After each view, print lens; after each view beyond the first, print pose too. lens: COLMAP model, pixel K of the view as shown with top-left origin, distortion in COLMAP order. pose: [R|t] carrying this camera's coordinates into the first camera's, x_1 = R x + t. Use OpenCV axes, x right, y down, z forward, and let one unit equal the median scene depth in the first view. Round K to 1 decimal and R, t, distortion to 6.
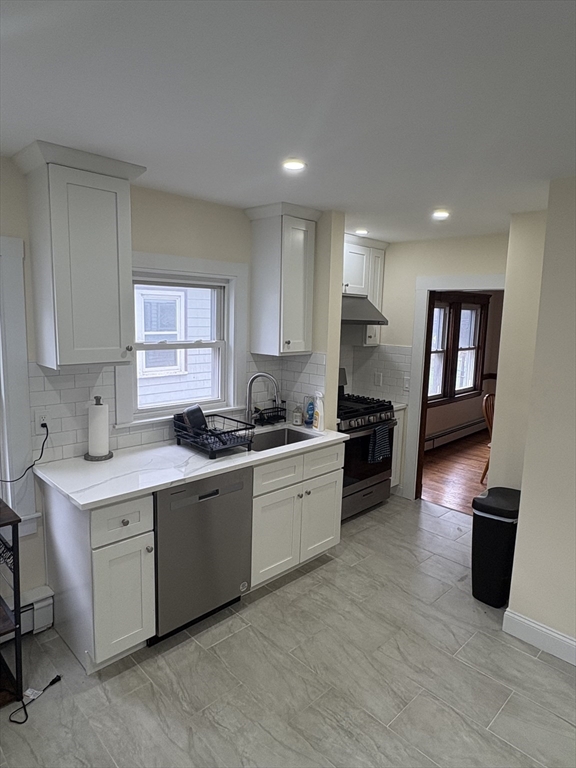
lens RADIAL K [[472.8, 0, 287.5], [0, 472.8, 382.8], [0, 0, 1]] dist [-0.001257, 0.003459]
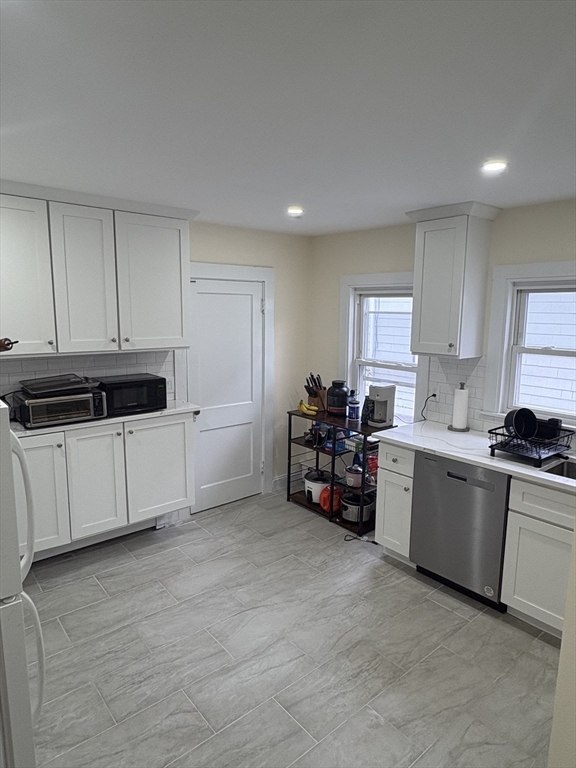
lens RADIAL K [[472.8, 0, 288.5], [0, 472.8, 382.2], [0, 0, 1]] dist [-0.001257, 0.003459]
pose [[-0.074482, 0.117654, -0.990258, 1.026212], [-0.157688, 0.979133, 0.128193, -0.071212], [0.984676, 0.165700, -0.054375, 0.667690]]
